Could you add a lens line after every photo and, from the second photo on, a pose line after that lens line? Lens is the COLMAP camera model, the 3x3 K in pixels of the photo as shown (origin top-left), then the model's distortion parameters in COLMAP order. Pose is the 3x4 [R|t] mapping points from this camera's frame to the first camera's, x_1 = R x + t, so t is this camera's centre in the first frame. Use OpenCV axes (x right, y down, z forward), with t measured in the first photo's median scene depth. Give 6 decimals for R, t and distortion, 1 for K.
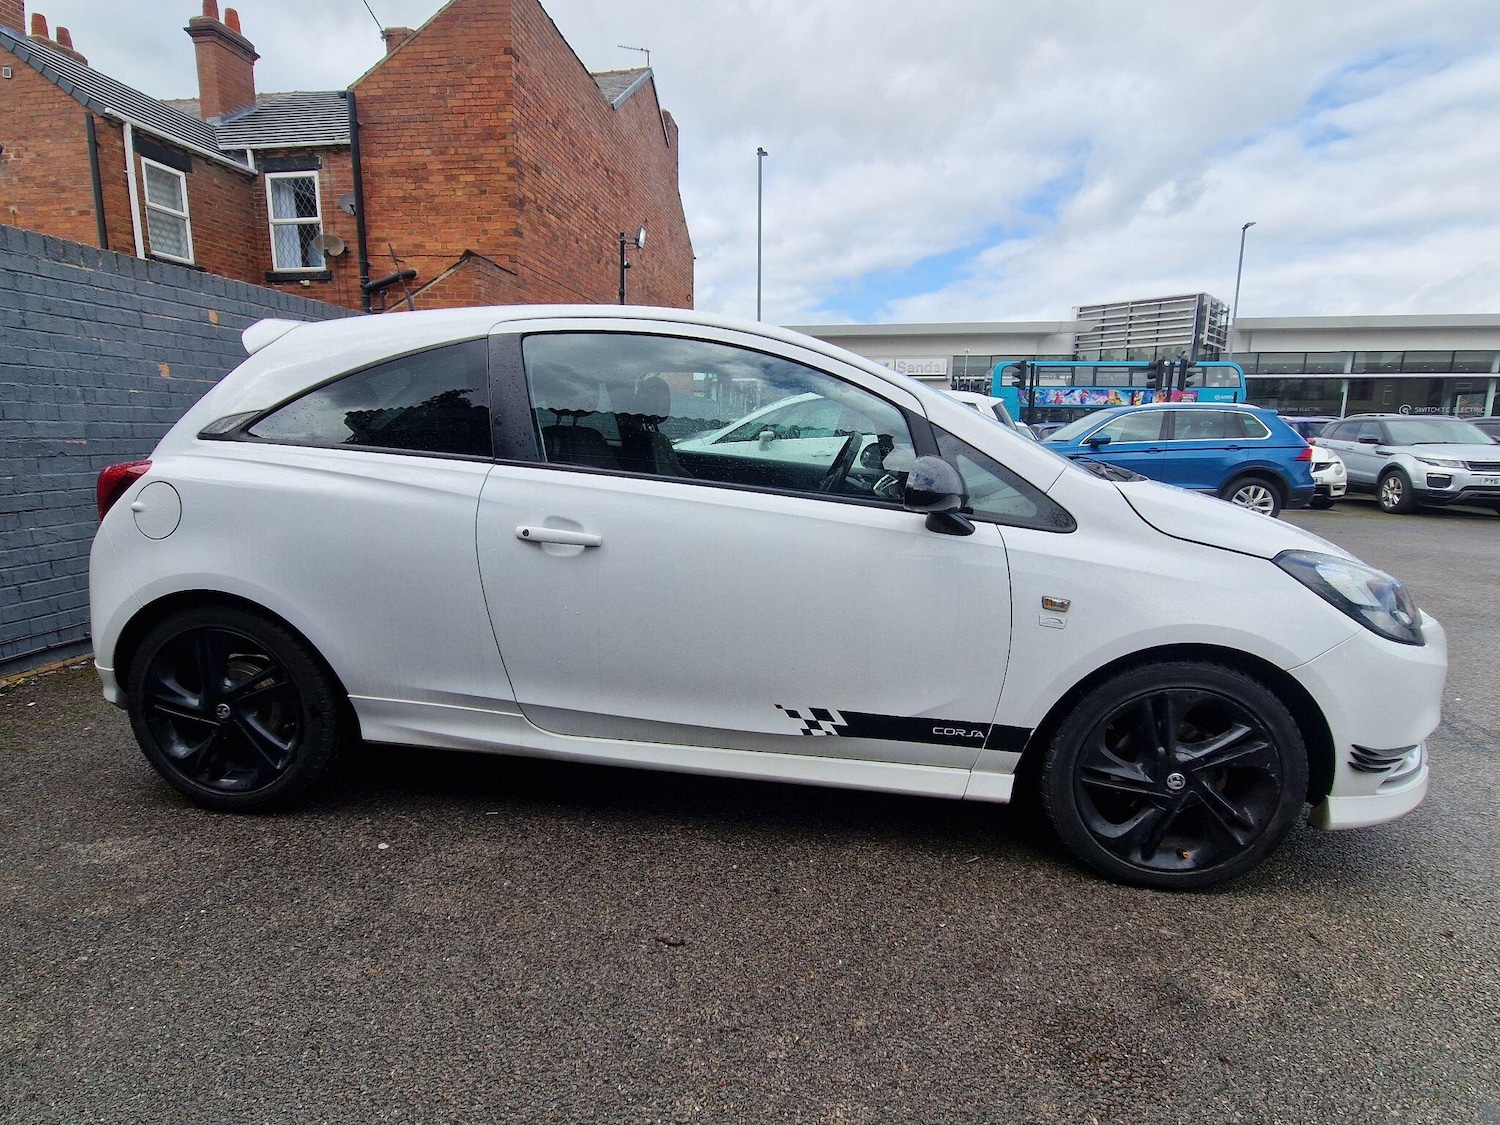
lens RADIAL K [[767.5, 0, 764.9], [0, 767.5, 552.3], [0, 0, 1]] dist [0.008891, -0.004501]
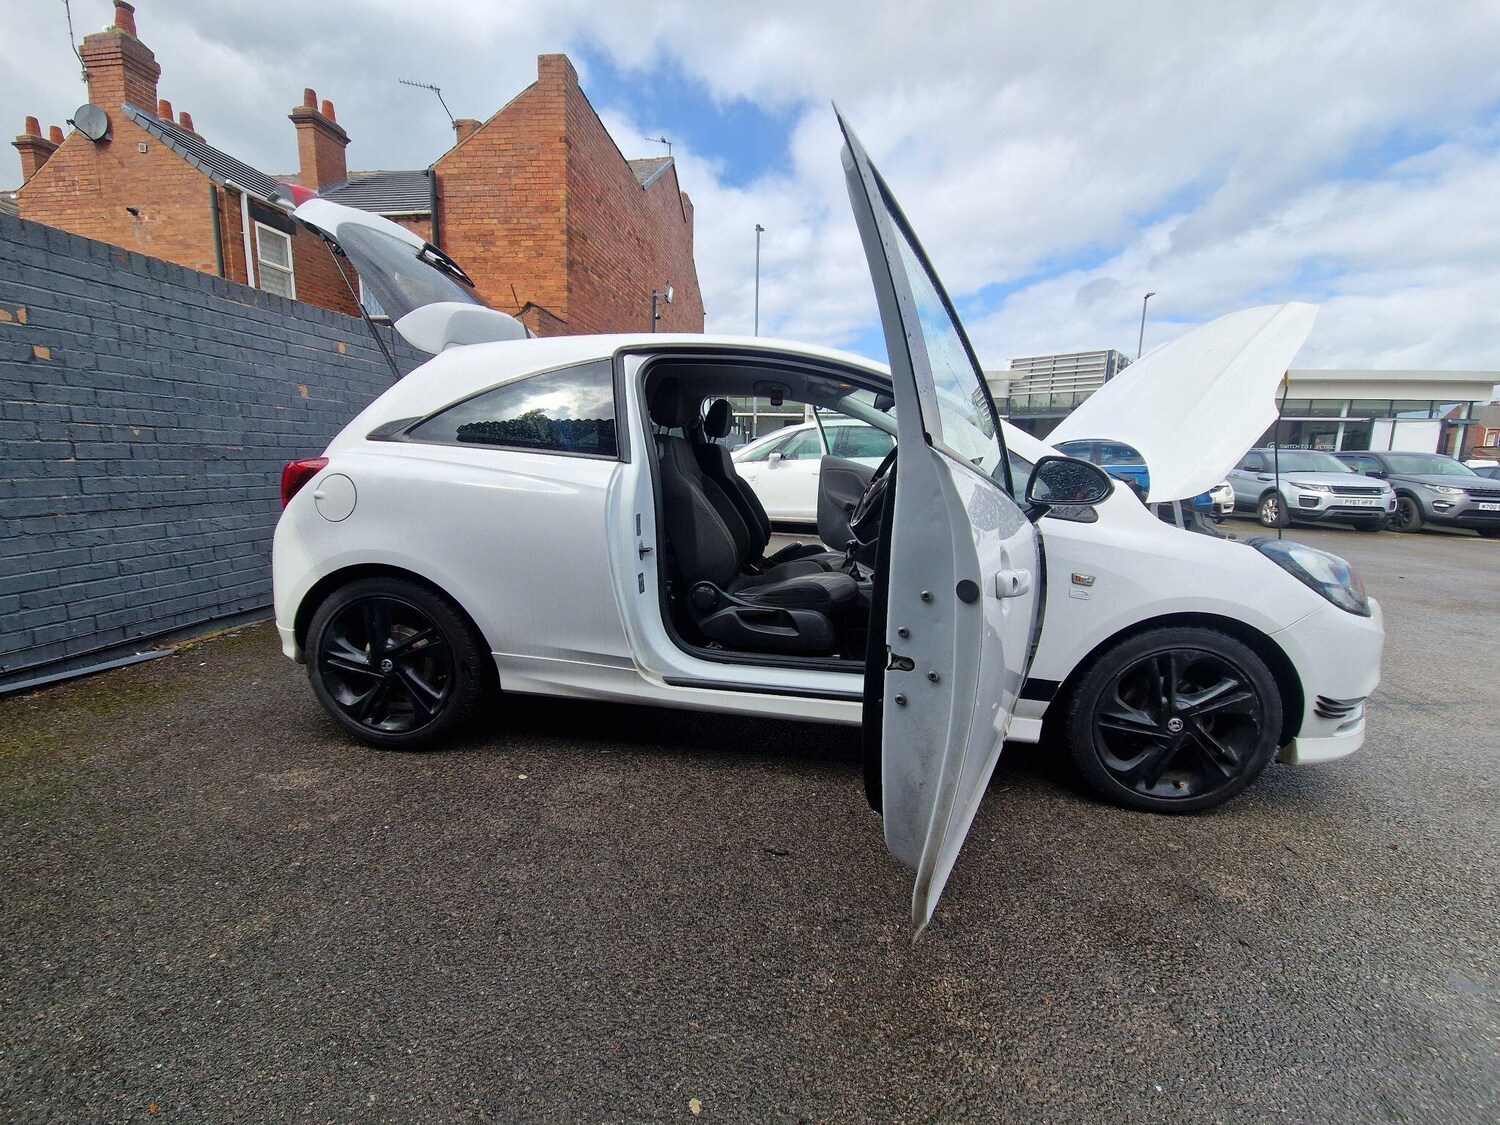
lens RADIAL K [[628.8, 0, 767.1], [0, 628.8, 555.3], [0, 0, 1]] dist [0.003558, -0.001388]
pose [[0.999799, 0.008976, 0.017905, -0.129915], [-0.008945, 0.999958, -0.001819, 0.030727], [-0.017920, 0.001658, 0.999838, 0.001653]]
